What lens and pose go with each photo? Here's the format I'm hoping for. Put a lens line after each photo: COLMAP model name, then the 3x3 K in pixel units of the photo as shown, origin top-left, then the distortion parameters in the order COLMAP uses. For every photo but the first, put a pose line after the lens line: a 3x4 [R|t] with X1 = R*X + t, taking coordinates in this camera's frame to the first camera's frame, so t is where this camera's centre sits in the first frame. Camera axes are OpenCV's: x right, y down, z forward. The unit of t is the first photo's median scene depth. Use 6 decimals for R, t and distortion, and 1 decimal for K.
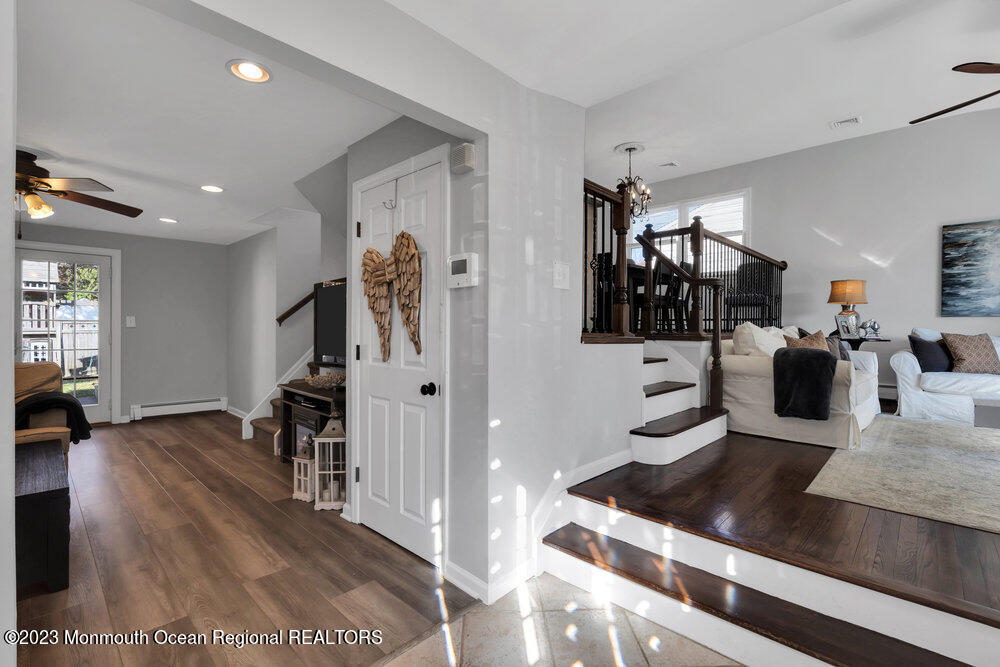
lens RADIAL K [[456.4, 0, 504.7], [0, 456.4, 332.2], [0, 0, 1]] dist [-0.007229, 0.002343]
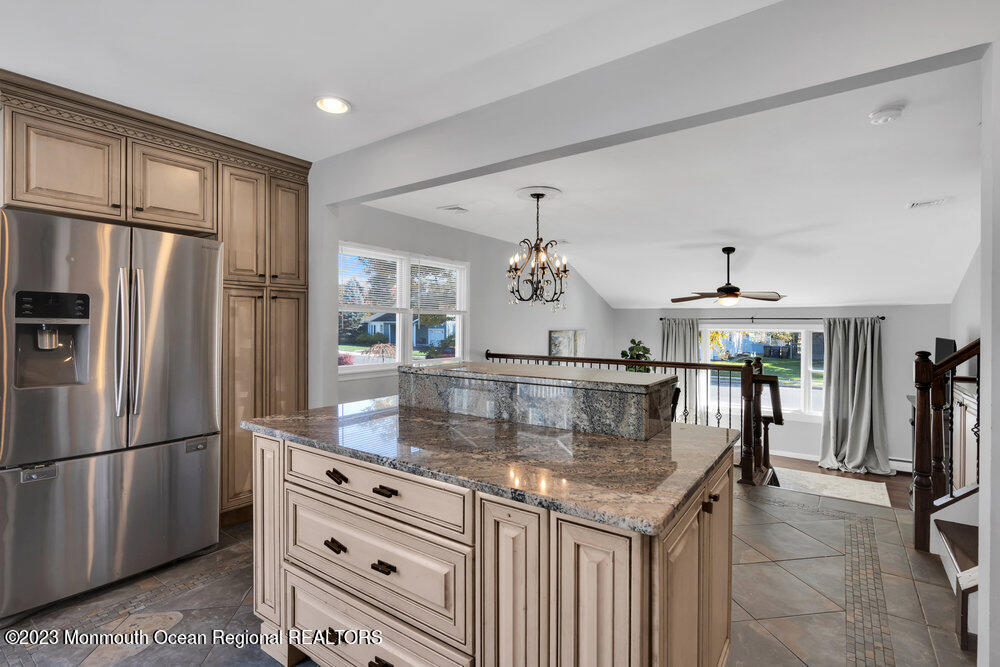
lens RADIAL K [[478.6, 0, 492.4], [0, 478.6, 325.4], [0, 0, 1]] dist [-0.000419, -0.000956]
pose [[-0.118295, -0.007330, 0.992951, -0.474198], [0.003953, 0.999961, 0.007852, -0.265781], [-0.992971, 0.004854, -0.118261, 1.372835]]
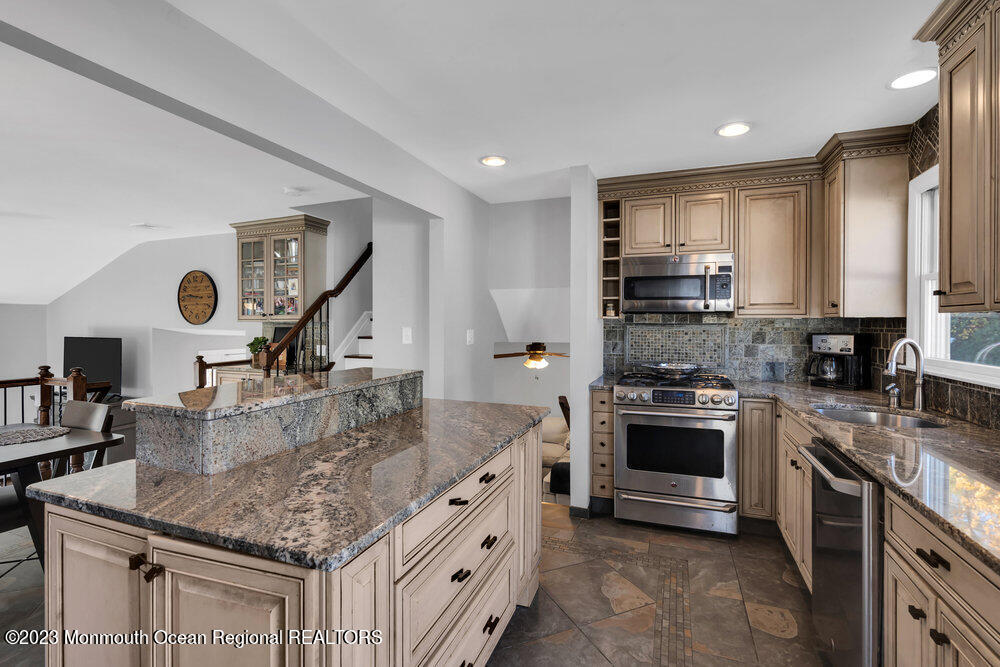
lens RADIAL K [[456.4, 0, 498.3], [0, 456.4, 326.7], [0, 0, 1]] dist [-0.007229, 0.002343]
pose [[-0.927982, -0.005280, -0.372588, -0.058127], [-0.010474, 0.999874, 0.011918, -0.275466], [0.372478, 0.014963, -0.927920, 1.711553]]
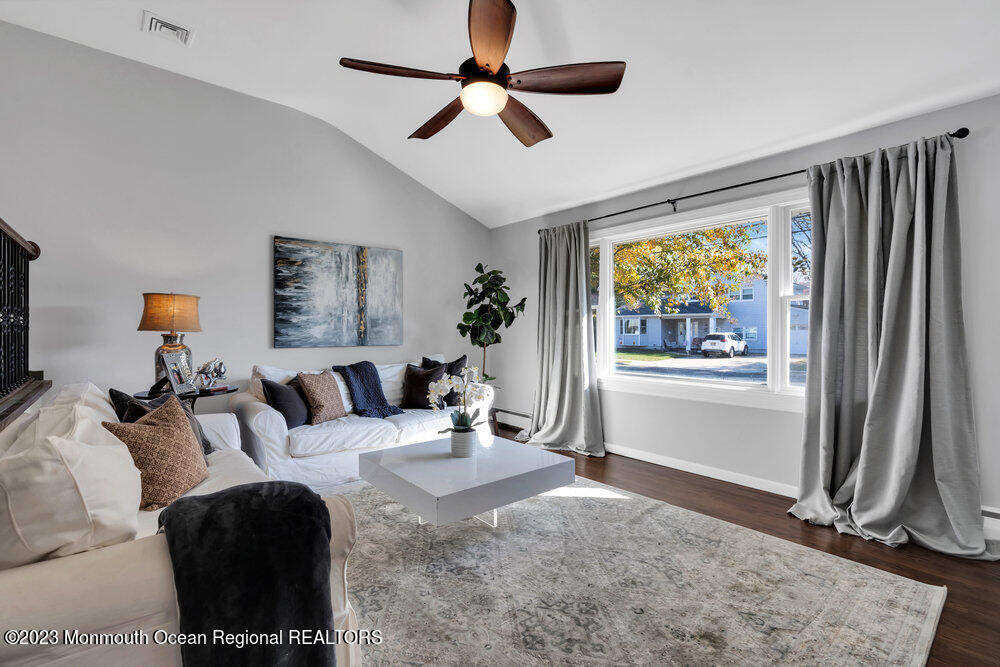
lens RADIAL K [[456.4, 0, 488.1], [0, 456.4, 329.4], [0, 0, 1]] dist [-0.007229, 0.002343]
pose [[0.125044, -0.004664, 0.992140, 0.214466], [0.012183, 0.999921, 0.003165, -0.067062], [-0.992076, 0.011691, 0.125090, 0.534929]]
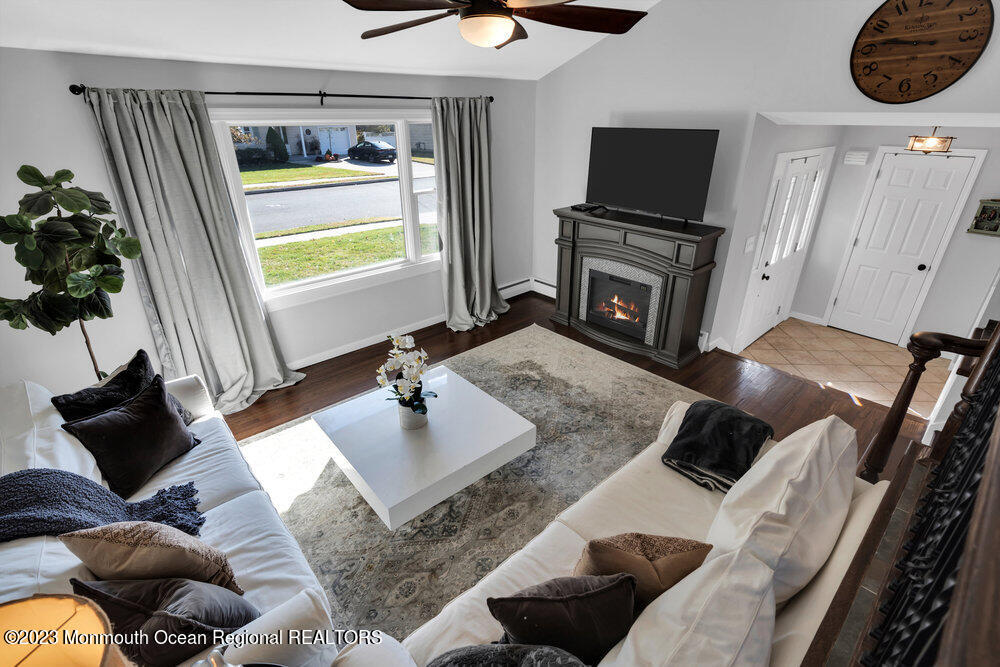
lens RADIAL K [[456.4, 0, 497.6], [0, 456.4, 330.9], [0, 0, 1]] dist [-0.007229, 0.002343]
pose [[-0.996895, -0.034559, 0.070750, 0.676880], [-0.000594, 0.901812, 0.432128, -0.247582], [-0.078737, 0.430745, -0.899033, 1.095894]]
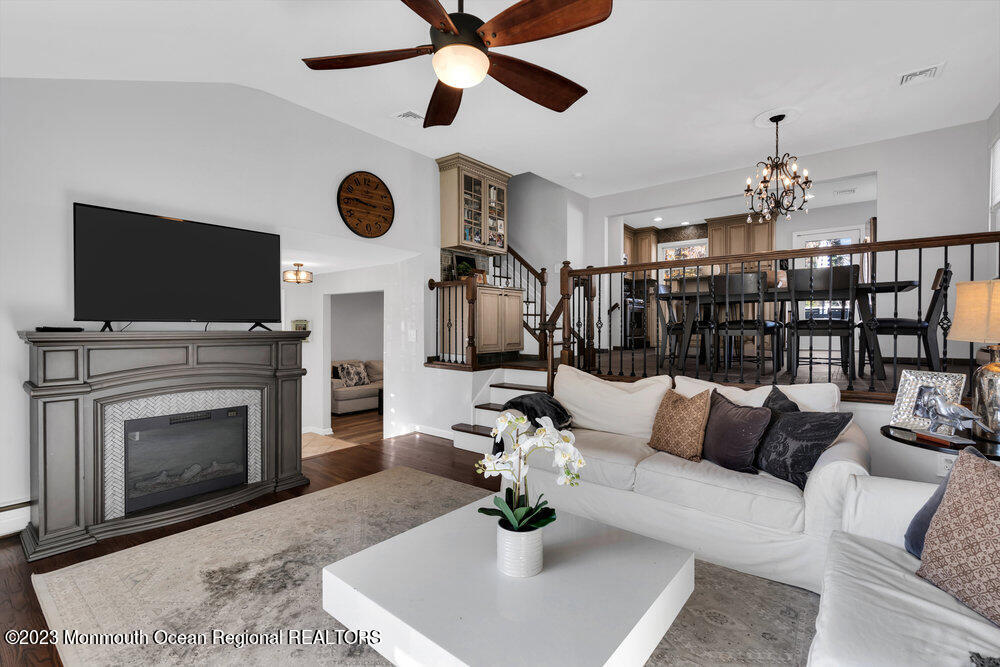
lens RADIAL K [[456.4, 0, 494.1], [0, 456.4, 330.6], [0, 0, 1]] dist [-0.007229, 0.002343]
pose [[0.081191, -0.001352, -0.996698, 1.165129], [-0.005795, 0.999982, -0.001828, -0.067683], [0.996682, 0.005924, 0.081181, 0.582317]]
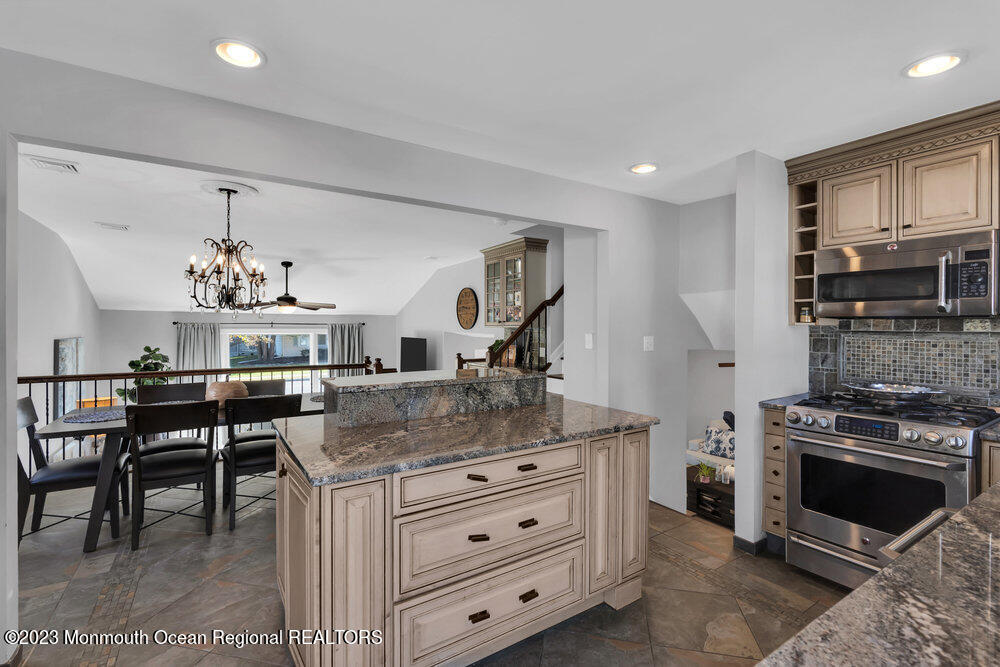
lens RADIAL K [[456.4, 0, 506.1], [0, 456.4, 328.1], [0, 0, 1]] dist [-0.007229, 0.002343]
pose [[-0.971749, -0.008710, 0.235856, -0.246740], [-0.005655, 0.999891, 0.013627, -0.283391], [-0.235949, 0.011908, -0.971692, 1.776788]]
